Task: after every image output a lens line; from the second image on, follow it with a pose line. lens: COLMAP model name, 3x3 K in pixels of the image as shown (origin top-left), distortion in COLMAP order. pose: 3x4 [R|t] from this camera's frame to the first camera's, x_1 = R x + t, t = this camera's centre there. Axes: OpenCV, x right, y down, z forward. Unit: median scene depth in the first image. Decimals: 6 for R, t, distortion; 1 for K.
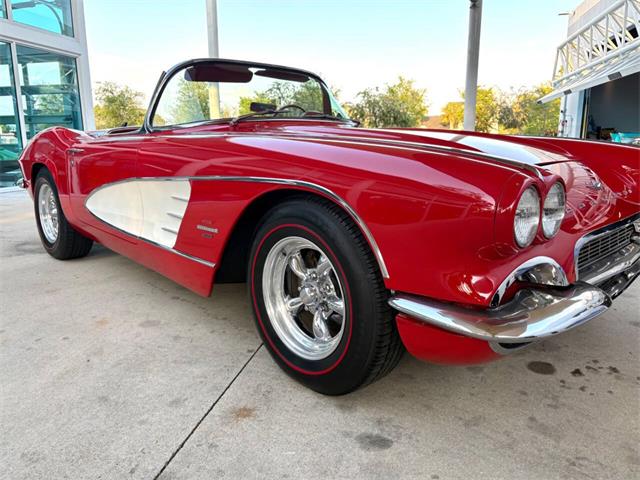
lens RADIAL K [[492.4, 0, 320.0], [0, 492.4, 240.0], [0, 0, 1]] dist [0.006257, 0.004312]
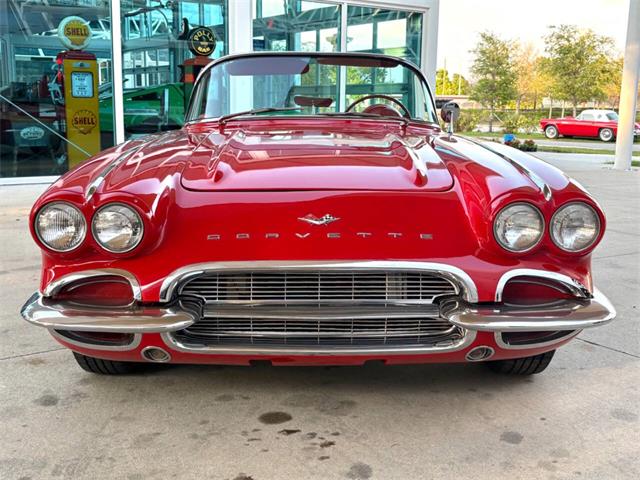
lens RADIAL K [[753.0, 0, 321.9], [0, 753.0, 228.8], [0, 0, 1]] dist [0.131687, -0.422064]
pose [[0.725830, 0.129791, -0.675518, 1.242869], [-0.155109, 0.987627, 0.023097, -0.107180], [0.670158, 0.088015, 0.736981, 0.024610]]
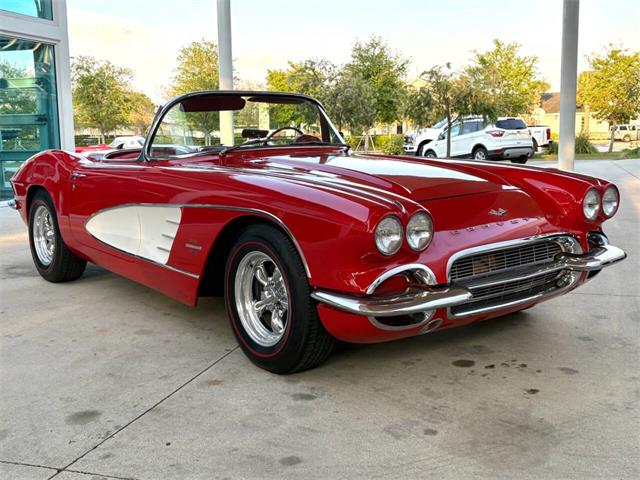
lens RADIAL K [[753.0, 0, 321.9], [0, 753.0, 228.8], [0, 0, 1]] dist [0.131687, -0.422064]
pose [[0.996028, 0.002368, -0.089013, 0.241608], [-0.008485, 0.997621, -0.068416, 0.055248], [0.088640, 0.068899, 0.993678, -0.795432]]
